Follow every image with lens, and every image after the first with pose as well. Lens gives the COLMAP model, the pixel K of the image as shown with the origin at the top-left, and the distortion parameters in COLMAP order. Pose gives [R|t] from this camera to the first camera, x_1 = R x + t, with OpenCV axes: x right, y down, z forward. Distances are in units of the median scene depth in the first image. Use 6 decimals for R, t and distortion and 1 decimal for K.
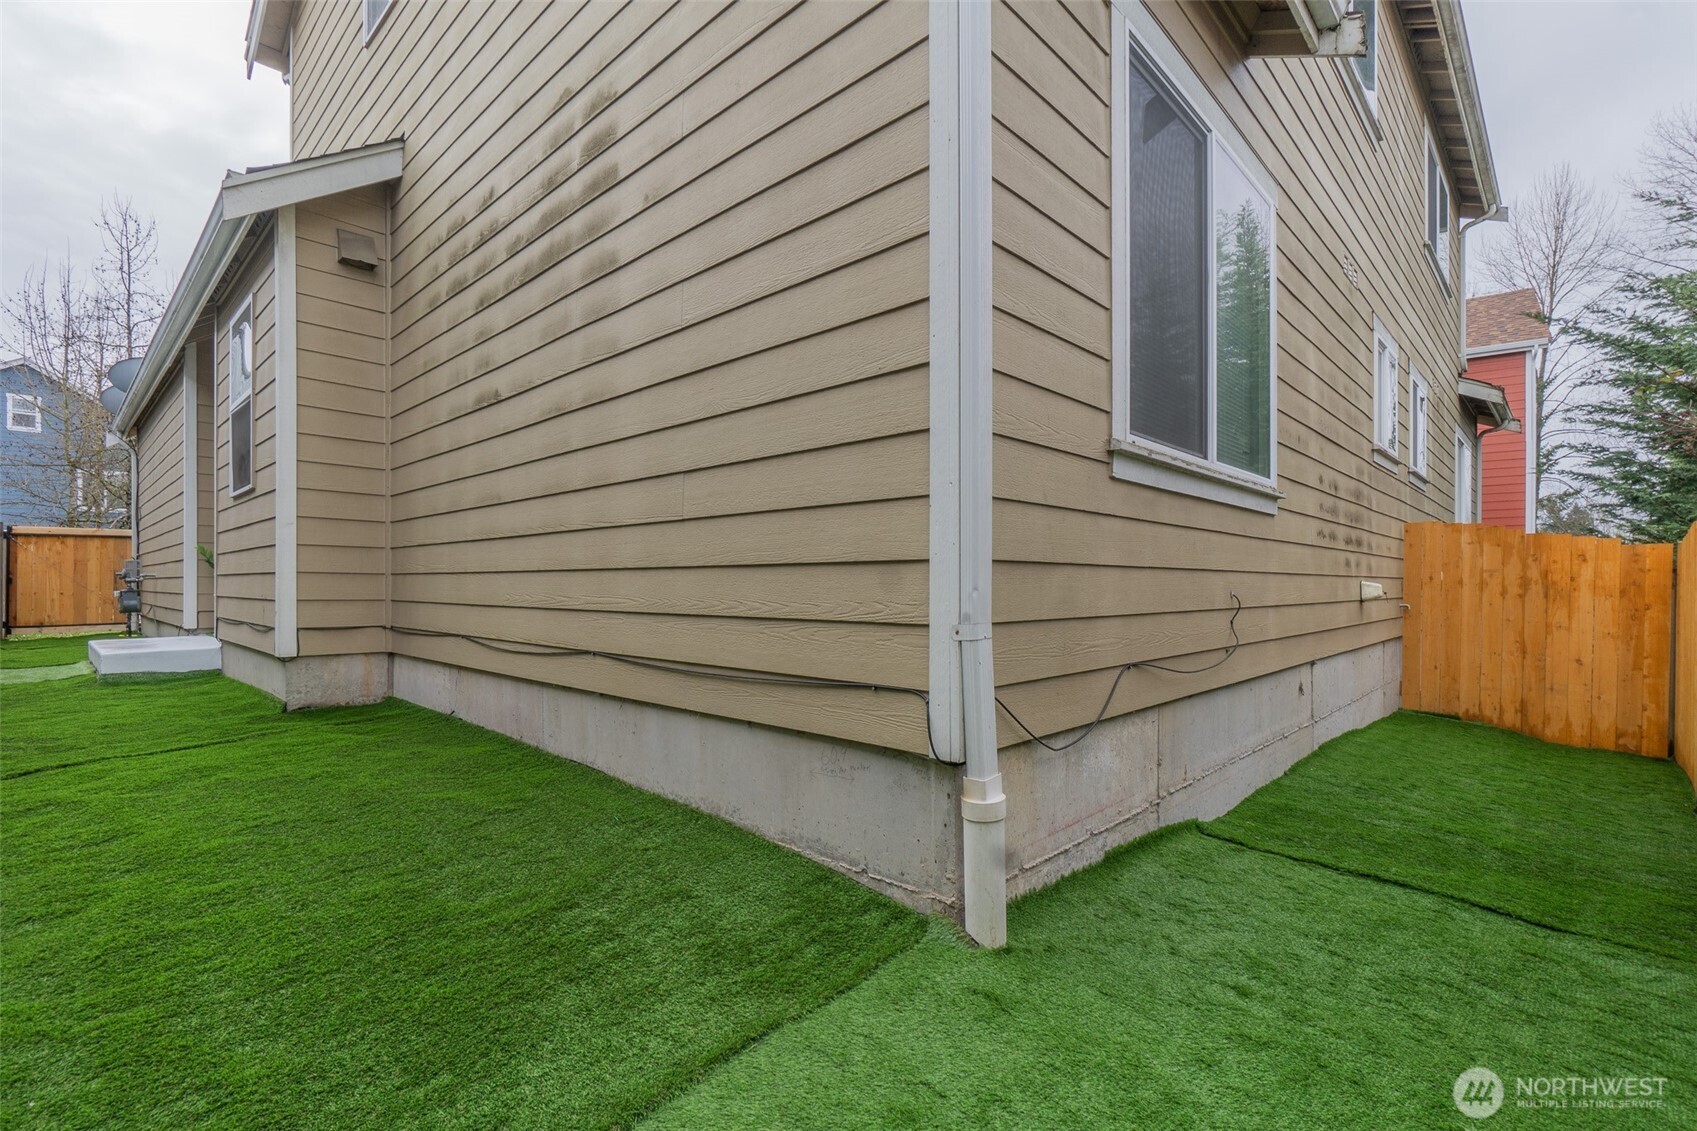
lens RADIAL K [[774.7, 0, 844.8], [0, 774.7, 581.5], [0, 0, 1]] dist [-0.000682, -0.000554]
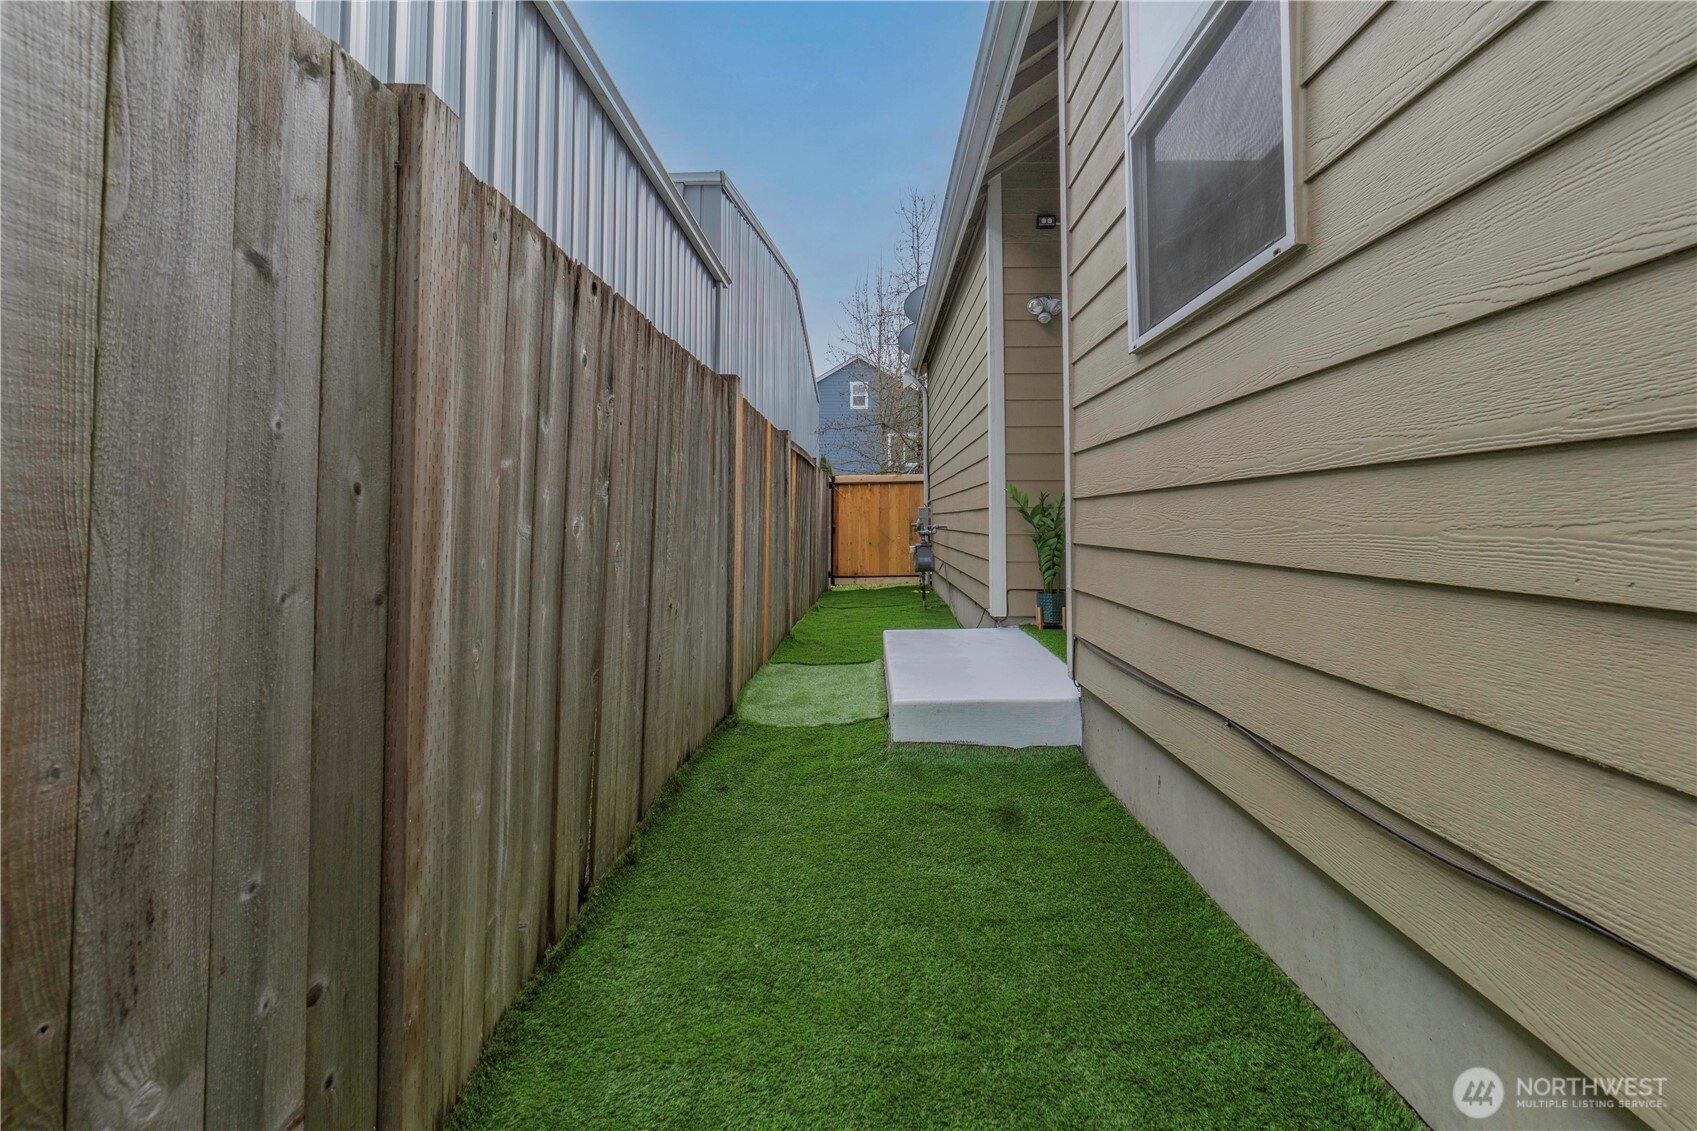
lens RADIAL K [[747.7, 0, 848.5], [0, 747.7, 565.5], [0, 0, 1]] dist [0.000761, -0.000014]
pose [[0.669280, 0.039182, -0.741976, -0.343179], [0.009764, 0.998059, 0.061512, -0.014877], [0.742946, -0.048414, 0.667599, 0.362003]]
